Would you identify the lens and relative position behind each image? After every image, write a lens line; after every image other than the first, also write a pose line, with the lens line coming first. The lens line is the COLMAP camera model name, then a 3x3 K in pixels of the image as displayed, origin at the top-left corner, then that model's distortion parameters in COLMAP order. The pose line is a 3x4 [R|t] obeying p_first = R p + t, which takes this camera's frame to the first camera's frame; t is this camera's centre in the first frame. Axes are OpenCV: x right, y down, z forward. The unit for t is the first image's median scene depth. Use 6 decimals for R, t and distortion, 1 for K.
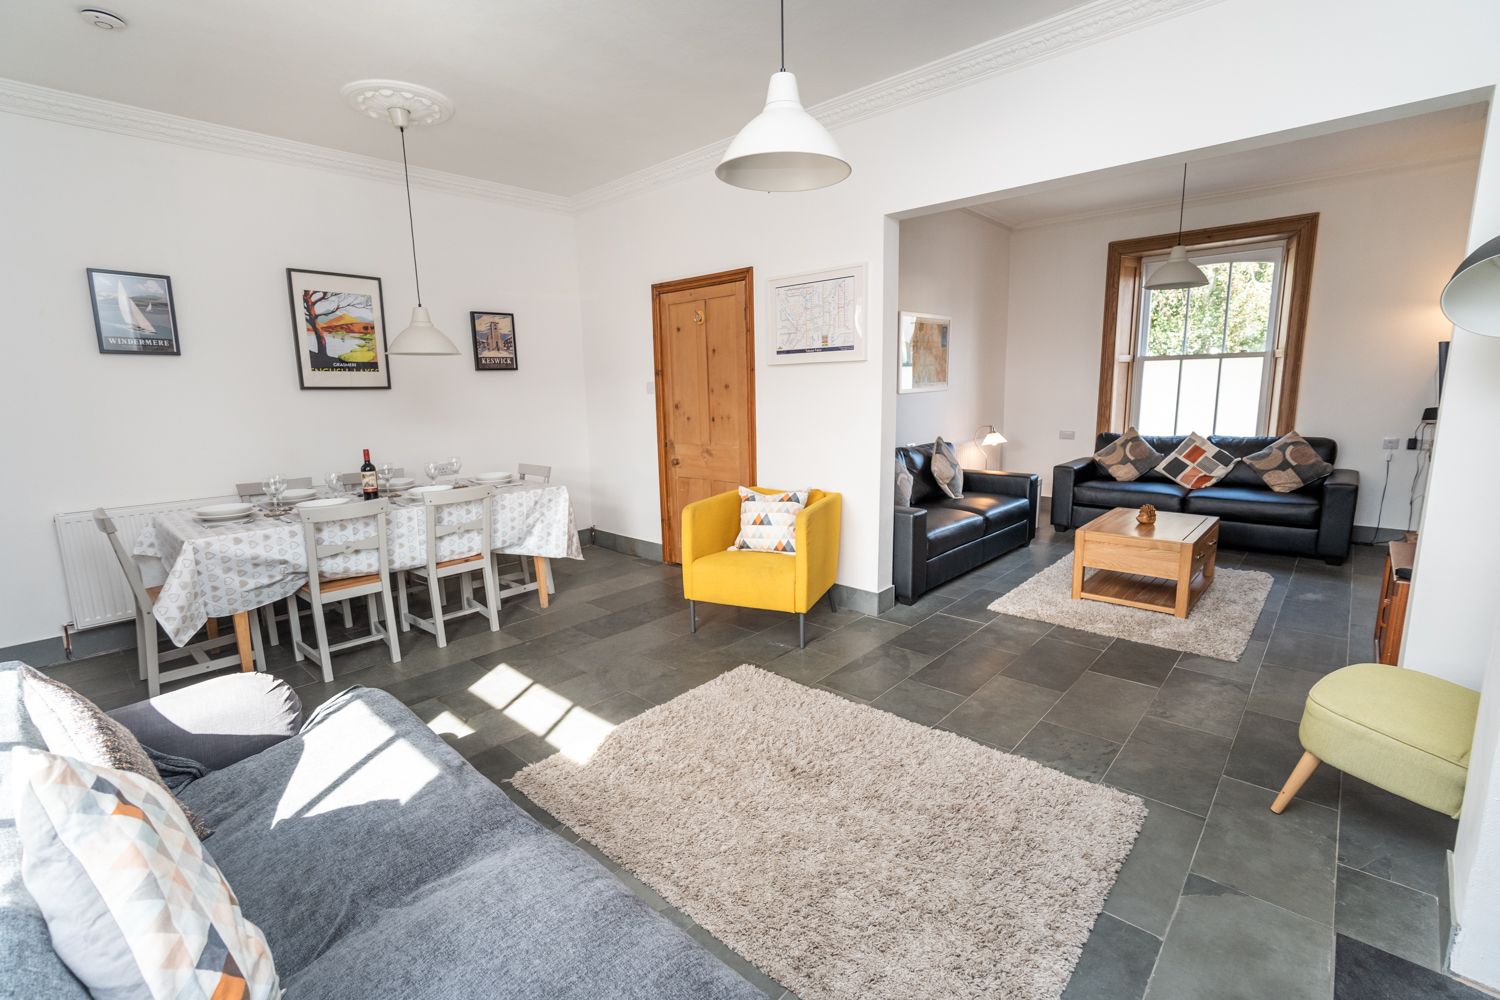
lens RADIAL K [[654.6, 0, 754.6], [0, 654.6, 496.4], [0, 0, 1]] dist [-0.016990, -0.000080]
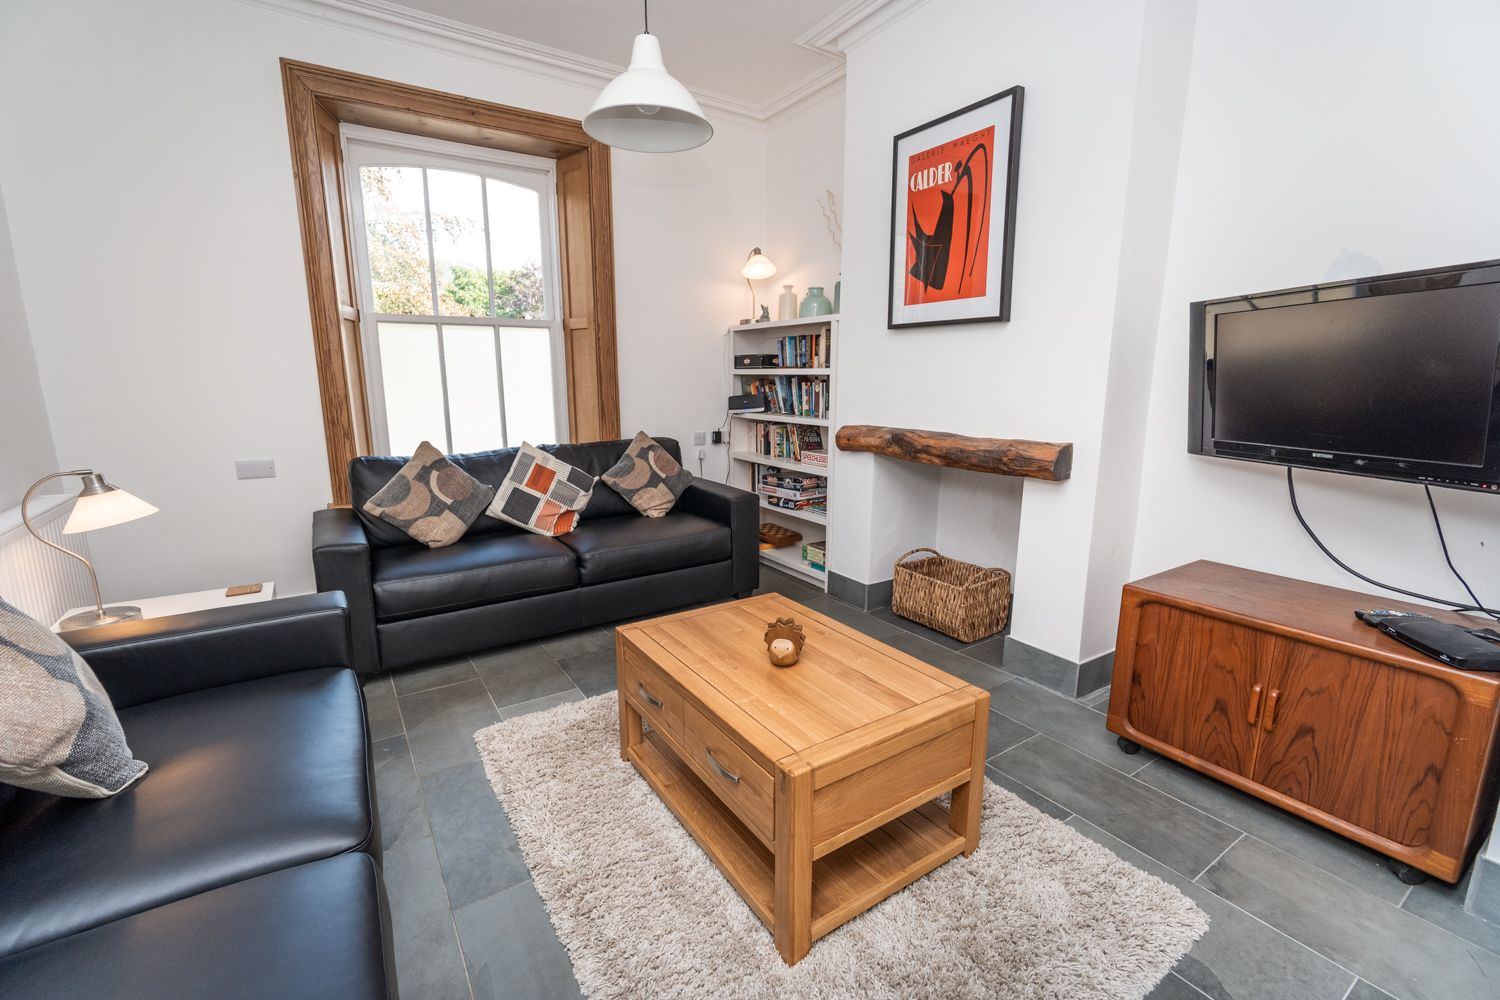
lens RADIAL K [[654.6, 0, 754.8], [0, 654.6, 495.5], [0, 0, 1]] dist [-0.016990, -0.000080]
pose [[0.242085, -0.148126, 0.958881, 0.140218], [0.158139, 0.981086, 0.111632, -0.085325], [-0.957281, 0.124612, 0.260931, 0.646407]]
